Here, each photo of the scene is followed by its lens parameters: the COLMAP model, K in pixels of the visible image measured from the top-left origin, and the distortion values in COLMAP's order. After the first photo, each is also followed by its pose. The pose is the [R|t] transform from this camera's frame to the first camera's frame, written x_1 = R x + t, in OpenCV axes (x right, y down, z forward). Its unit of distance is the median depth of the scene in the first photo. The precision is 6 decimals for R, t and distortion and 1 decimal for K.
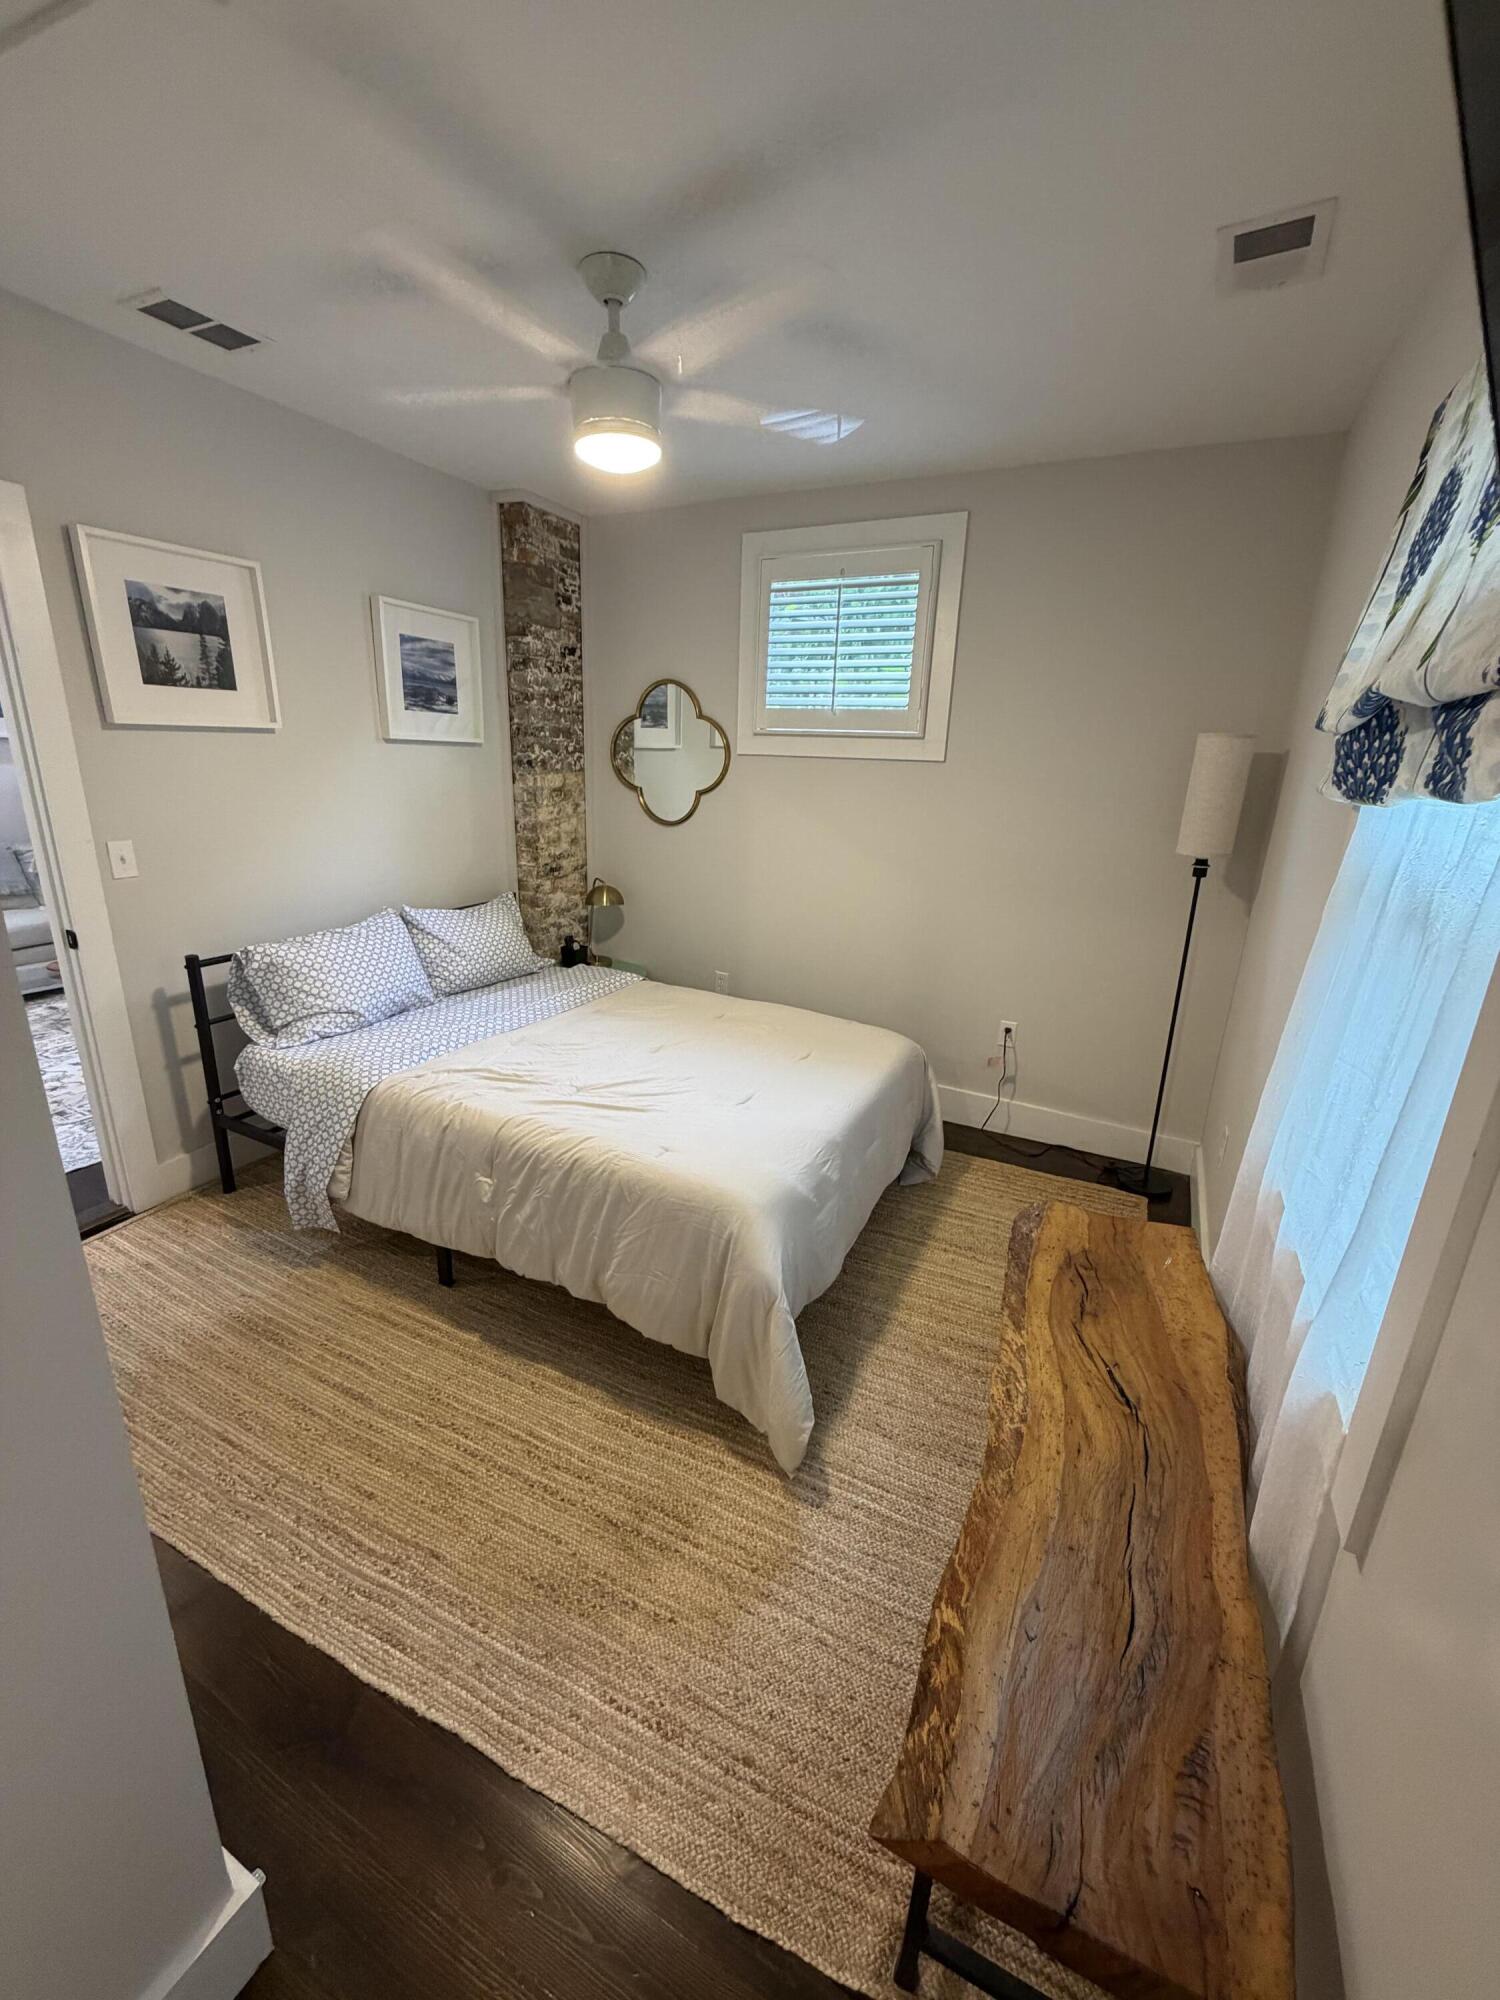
lens RADIAL K [[800.2, 0, 748.4], [0, 800.2, 997.0], [0, 0, 1]] dist [0.005520, -0.000499]
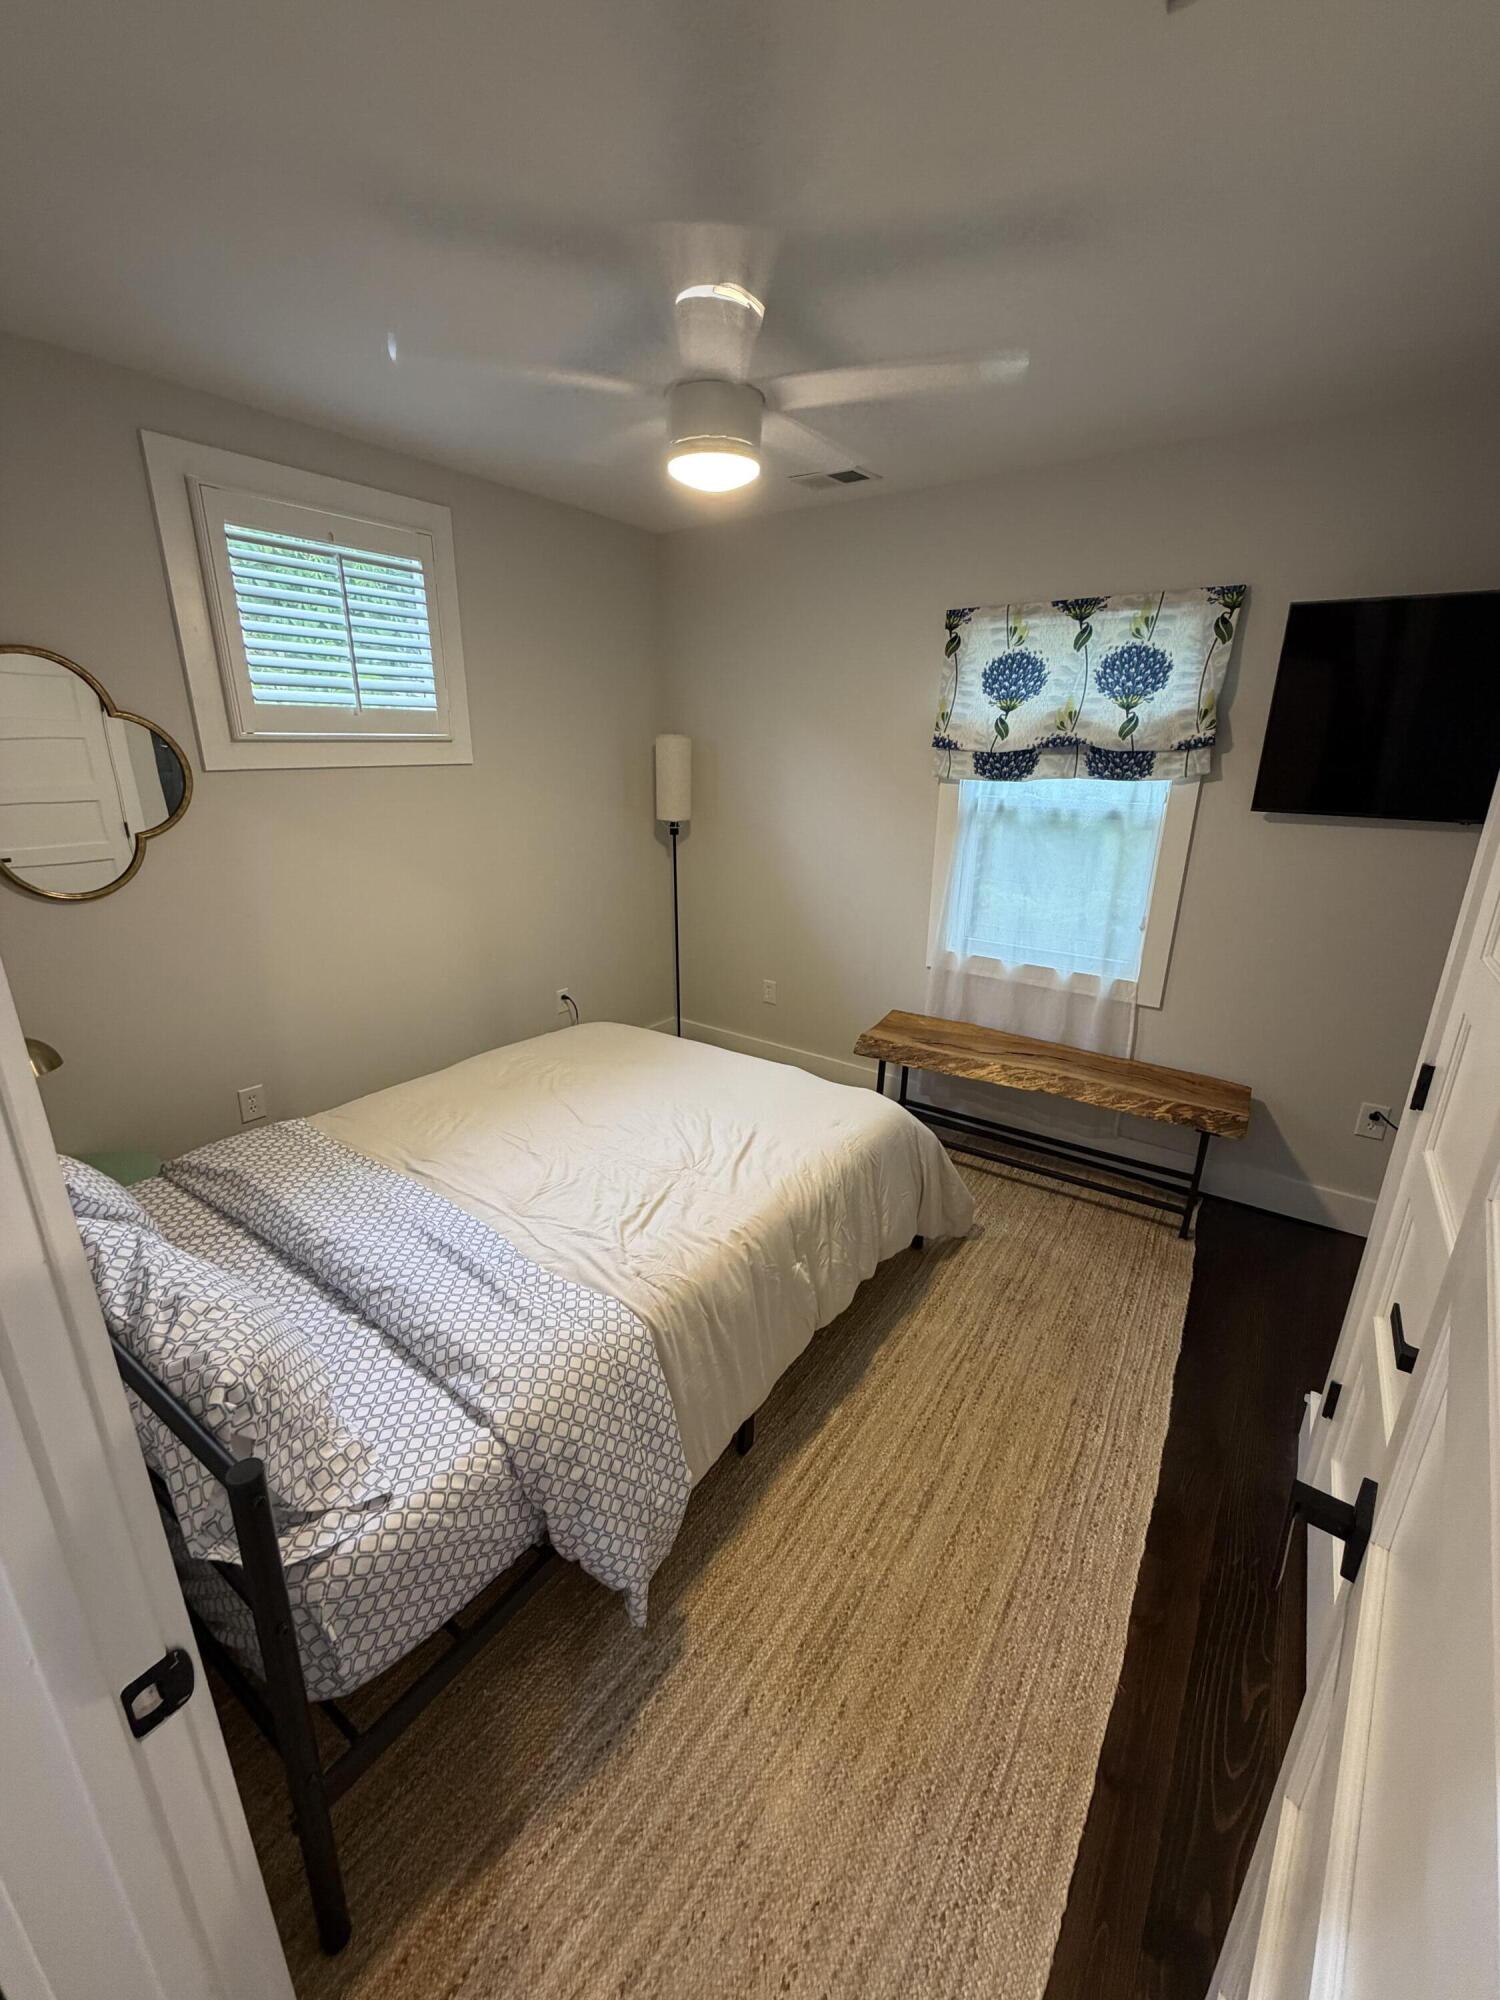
lens RADIAL K [[800.2, 0, 743.5], [0, 800.2, 1000.4], [0, 0, 1]] dist [0.005520, -0.000499]
pose [[0.152293, -0.342236, 0.927190, -0.740554], [0.283079, 0.913934, 0.290846, -0.227676], [-0.946928, 0.218174, 0.236066, 0.532323]]
